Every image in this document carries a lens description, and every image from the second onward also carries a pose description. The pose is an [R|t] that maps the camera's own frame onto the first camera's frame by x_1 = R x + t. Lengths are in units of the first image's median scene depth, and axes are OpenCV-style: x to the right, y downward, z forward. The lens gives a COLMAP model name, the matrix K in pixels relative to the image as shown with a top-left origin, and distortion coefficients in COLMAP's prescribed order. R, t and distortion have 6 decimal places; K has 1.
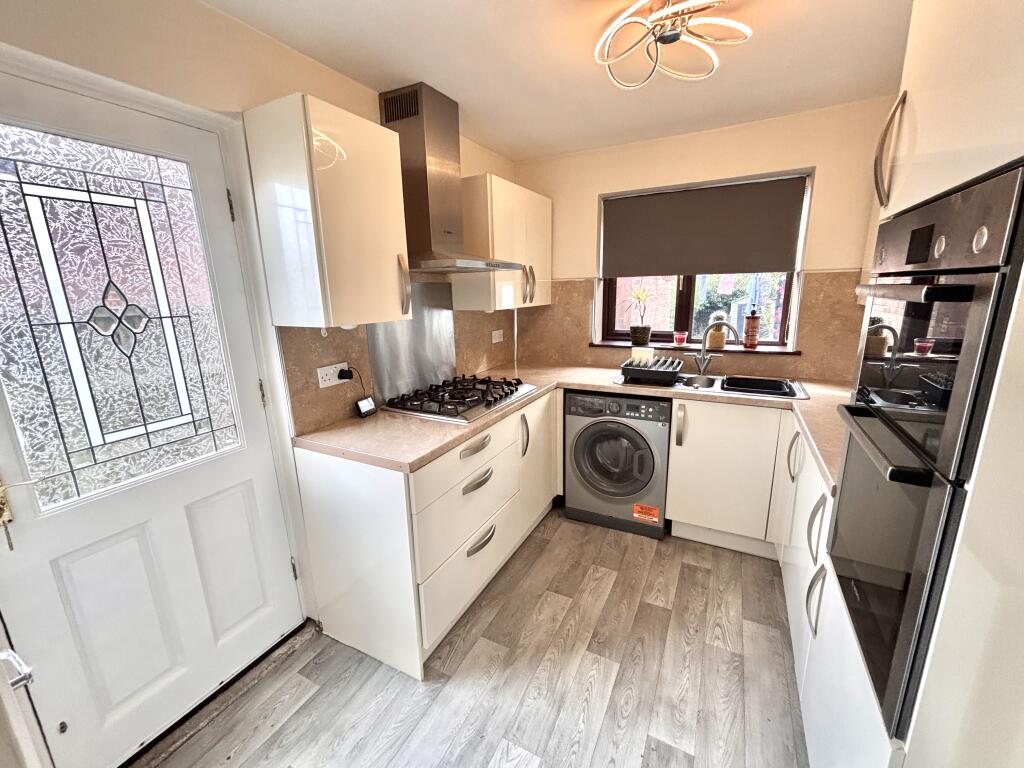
lens RADIAL K [[416.7, 0, 509.4], [0, 416.7, 382.8], [0, 0, 1]] dist [-0.001166, 0.000054]
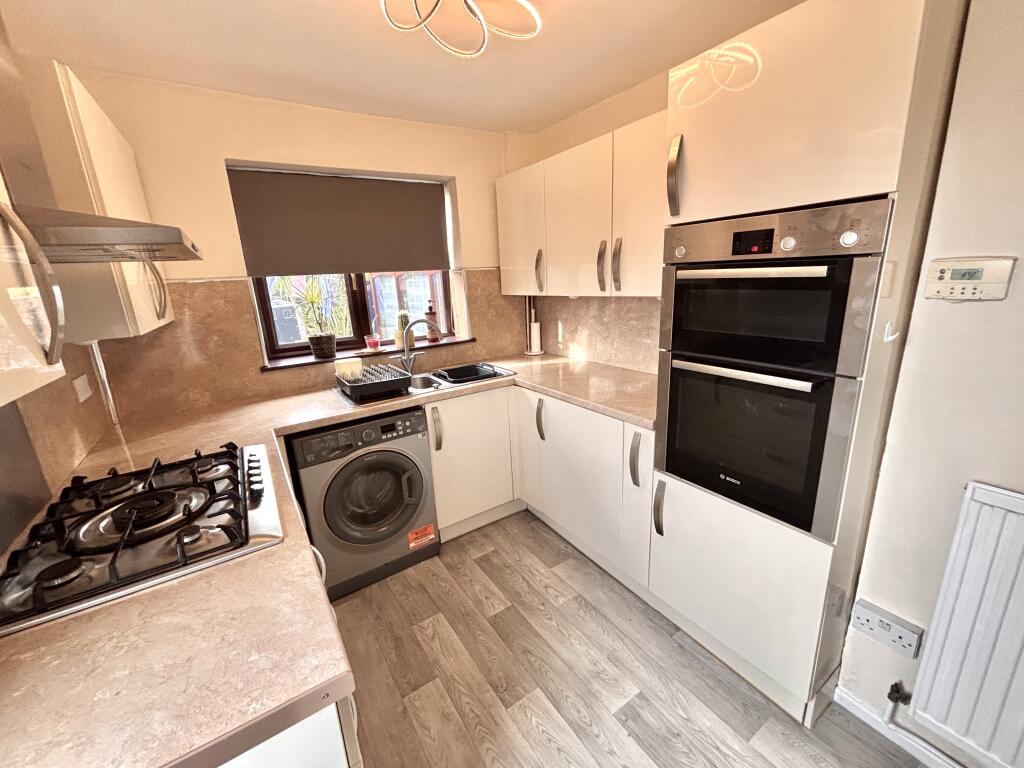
lens RADIAL K [[416.7, 0, 513.0], [0, 416.7, 385.6], [0, 0, 1]] dist [-0.001166, 0.000054]
pose [[0.476652, -0.225324, 0.849725, -0.276584], [0.230461, 0.964816, 0.126566, -0.070596], [-0.848346, 0.135500, 0.511809, 0.338128]]
